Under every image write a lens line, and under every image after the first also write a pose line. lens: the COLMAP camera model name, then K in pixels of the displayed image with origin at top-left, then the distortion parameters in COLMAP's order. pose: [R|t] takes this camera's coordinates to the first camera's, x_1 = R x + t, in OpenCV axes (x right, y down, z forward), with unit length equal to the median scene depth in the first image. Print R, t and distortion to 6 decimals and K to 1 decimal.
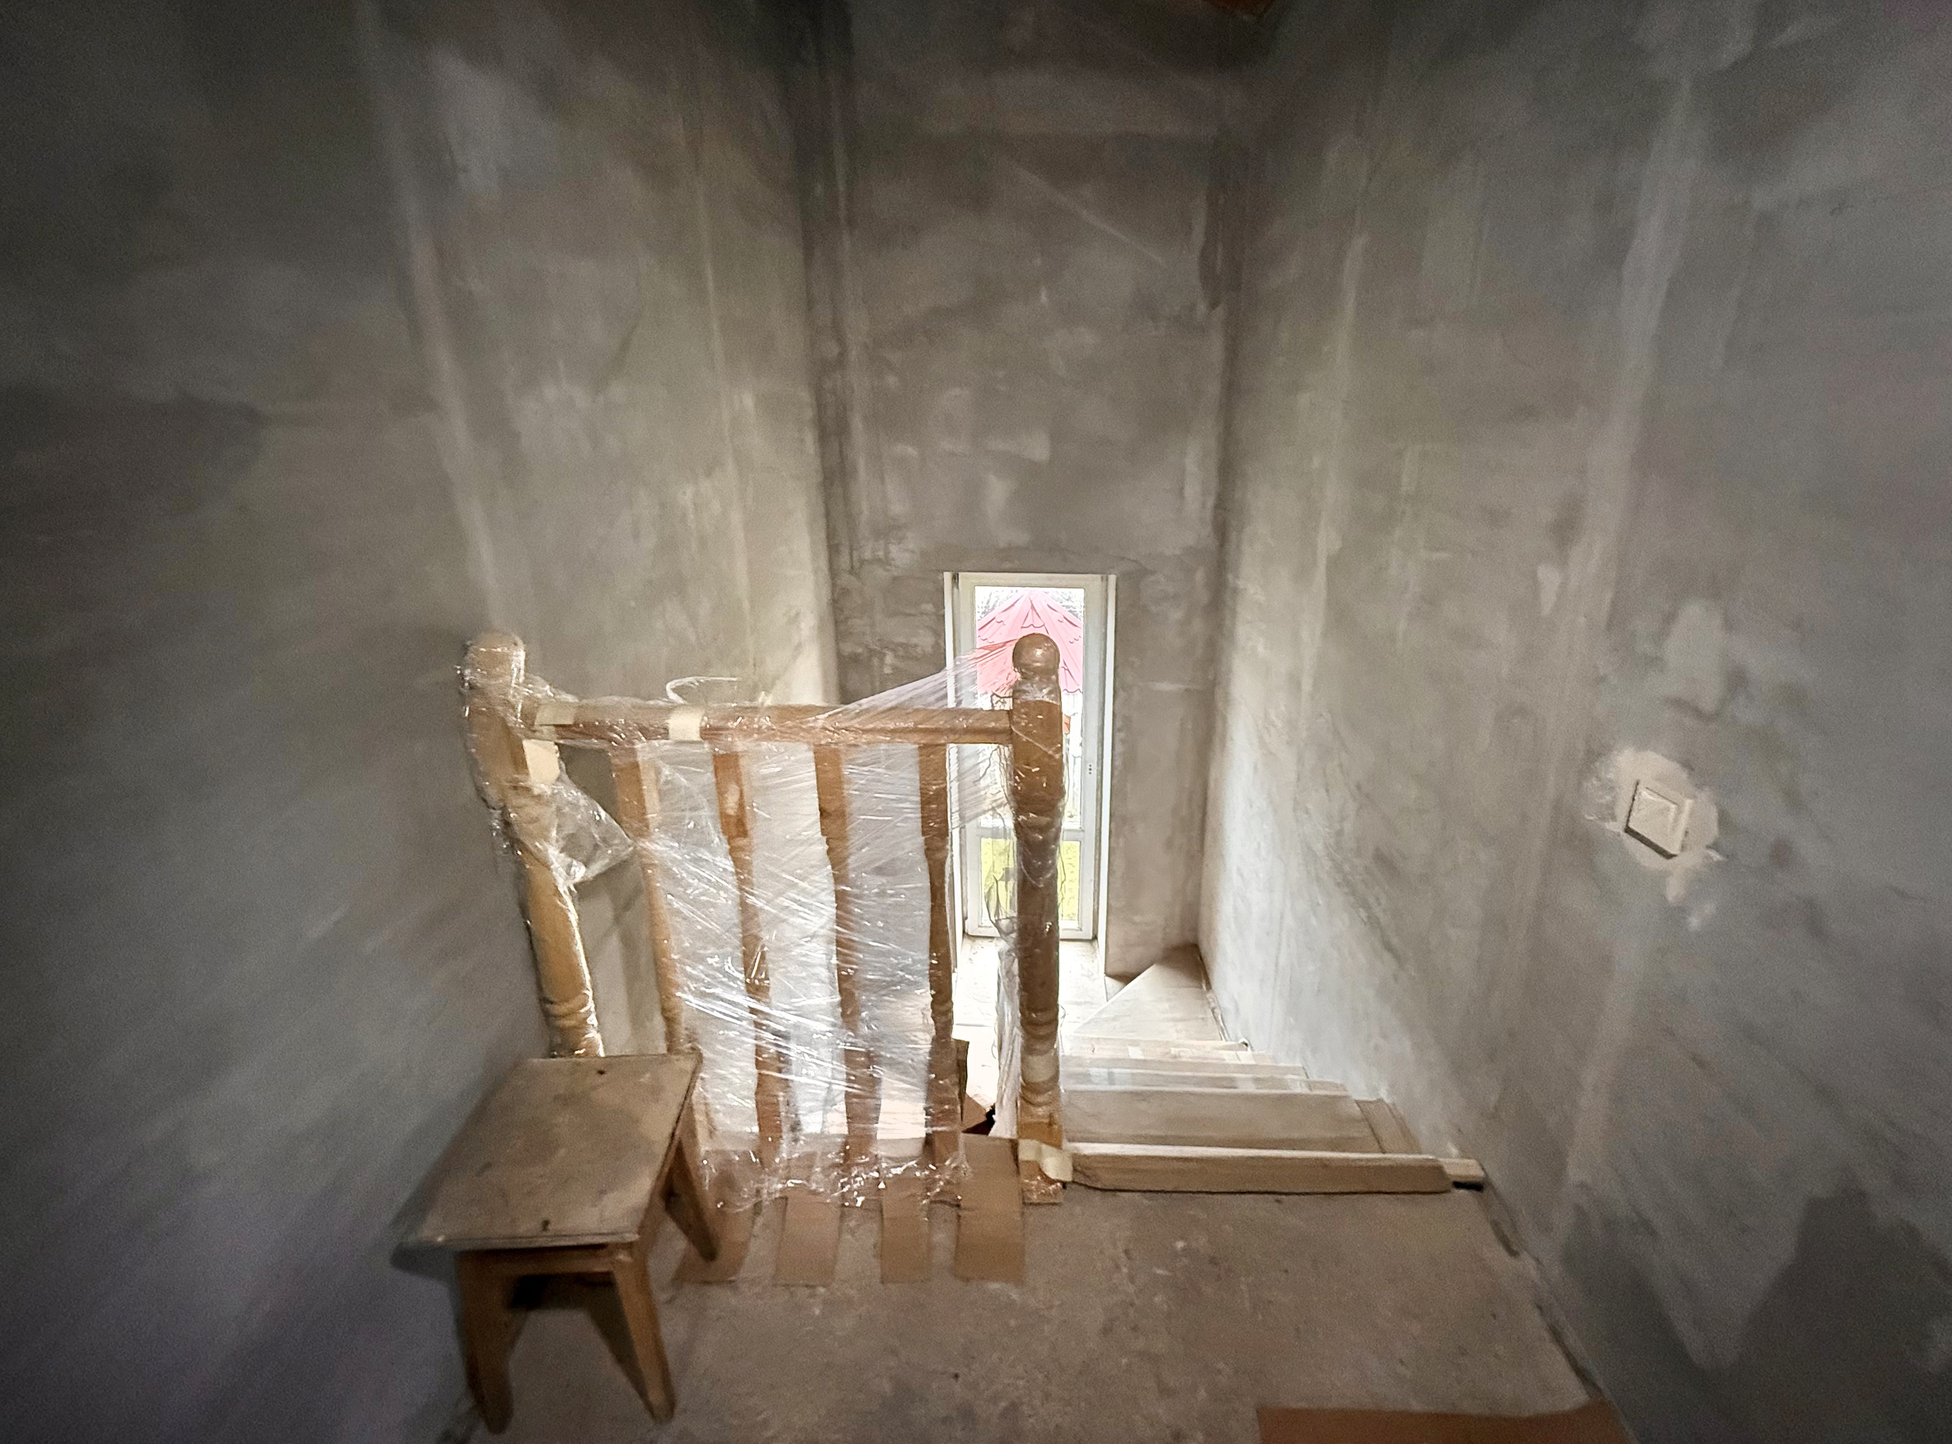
lens RADIAL K [[785.2, 0, 1011.3], [0, 785.2, 623.4], [0, 0, 1]] dist [0.001030, -0.000072]
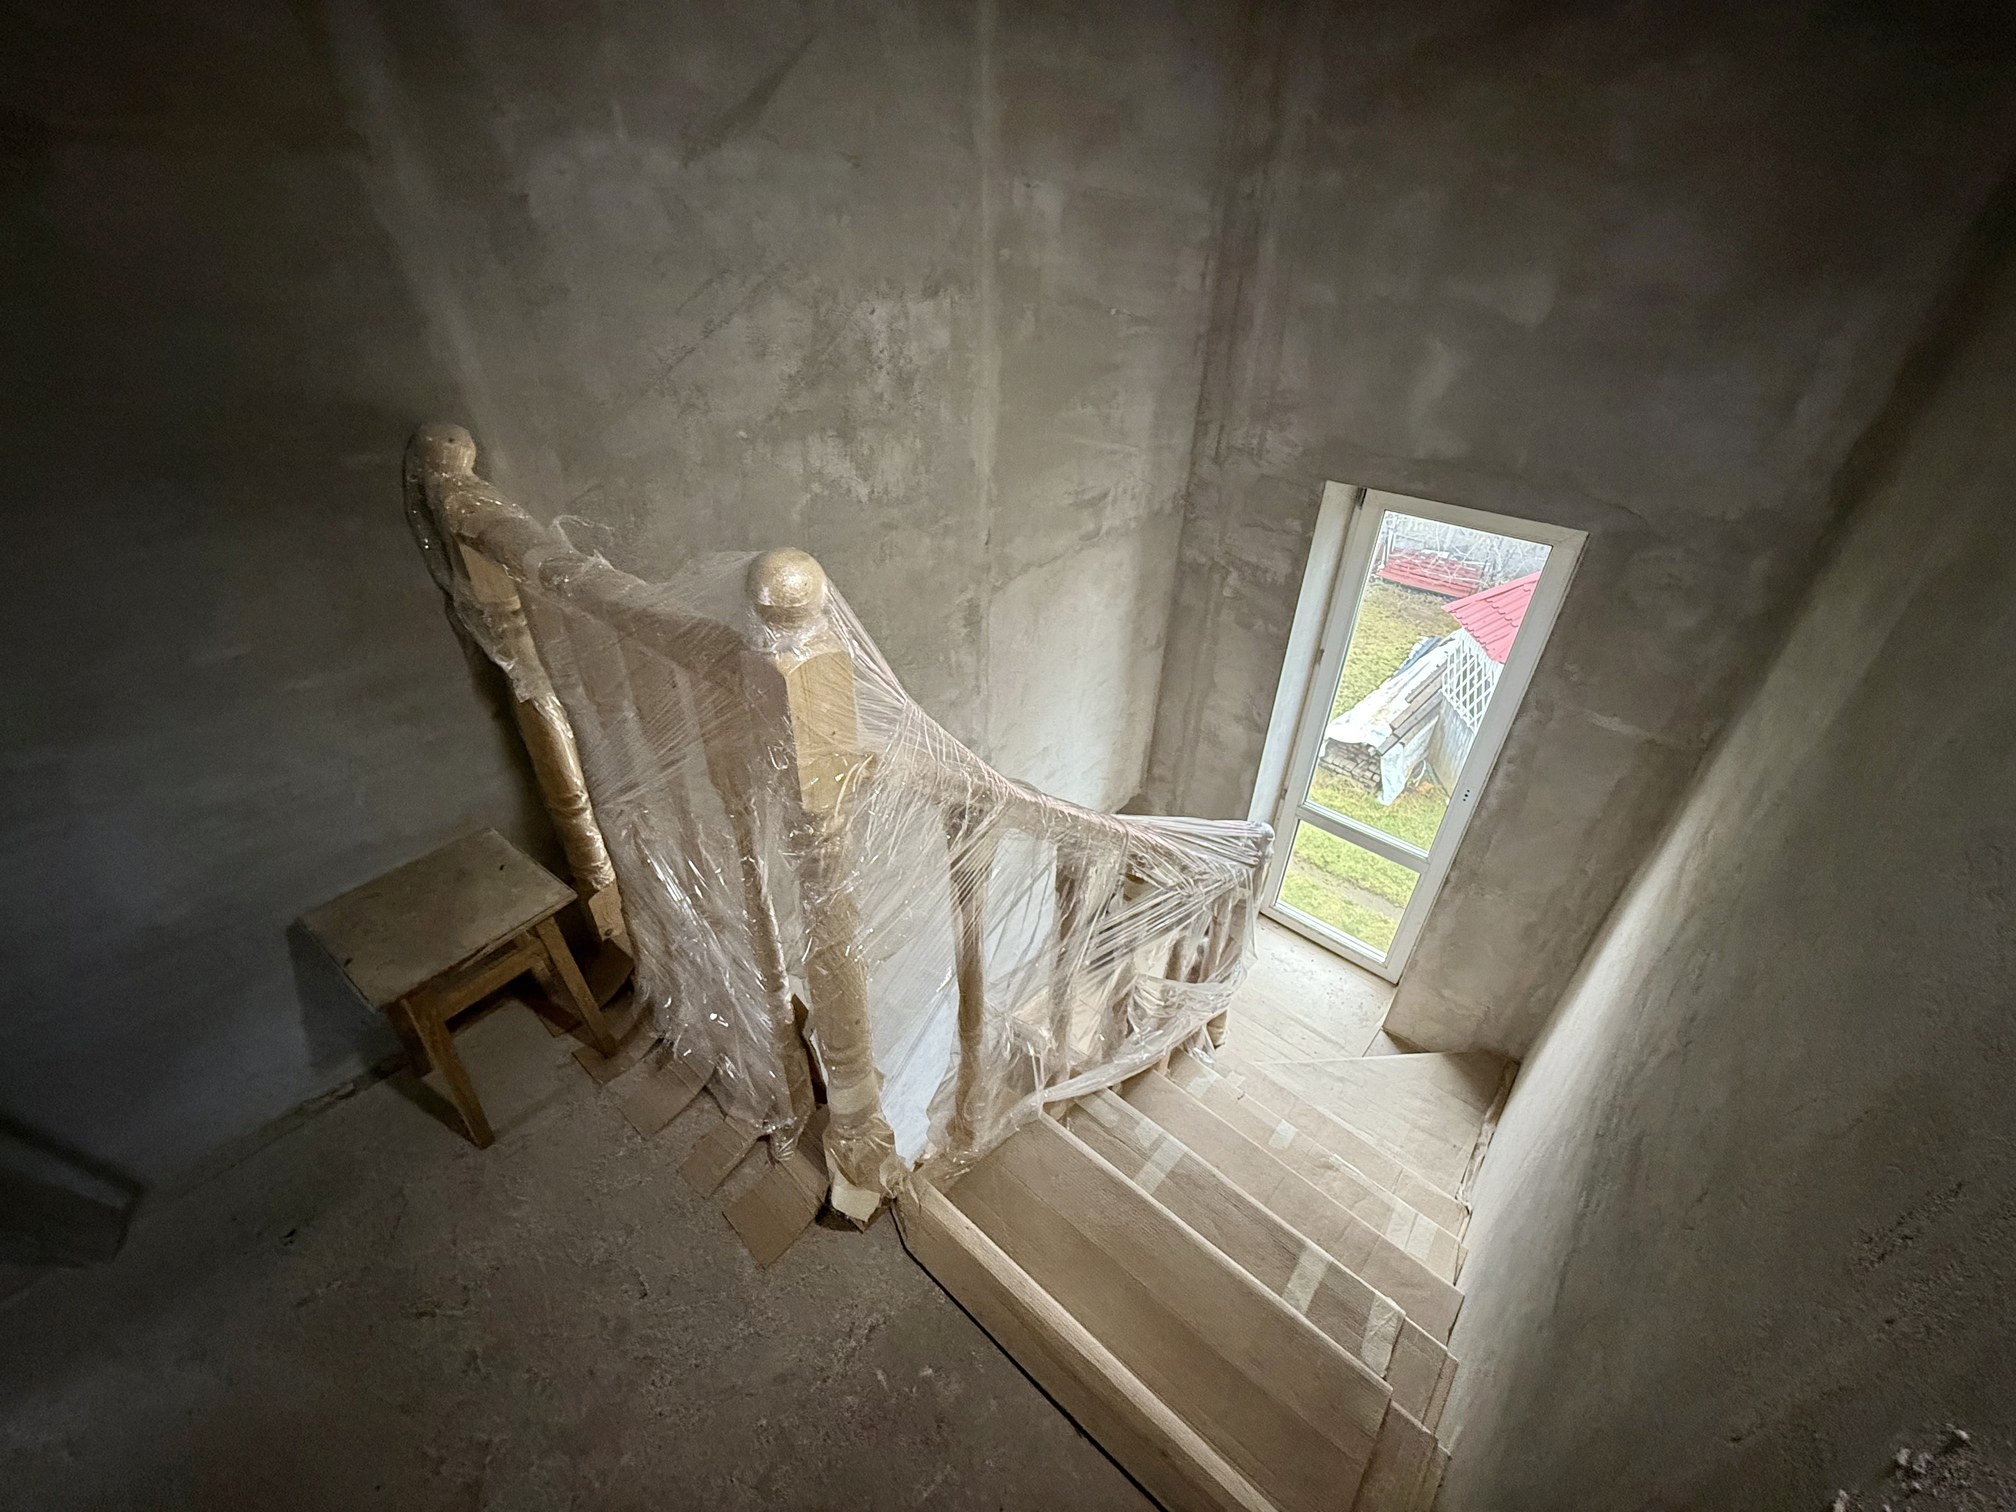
lens RADIAL K [[794.5, 0, 1004.3], [0, 794.5, 752.2], [0, 0, 1]] dist [0.003334, 0.000115]
pose [[0.771060, 0.357128, -0.527187, 0.173010], [-0.192602, 0.919940, 0.341488, -0.027494], [0.606935, -0.161771, 0.778113, 0.189667]]
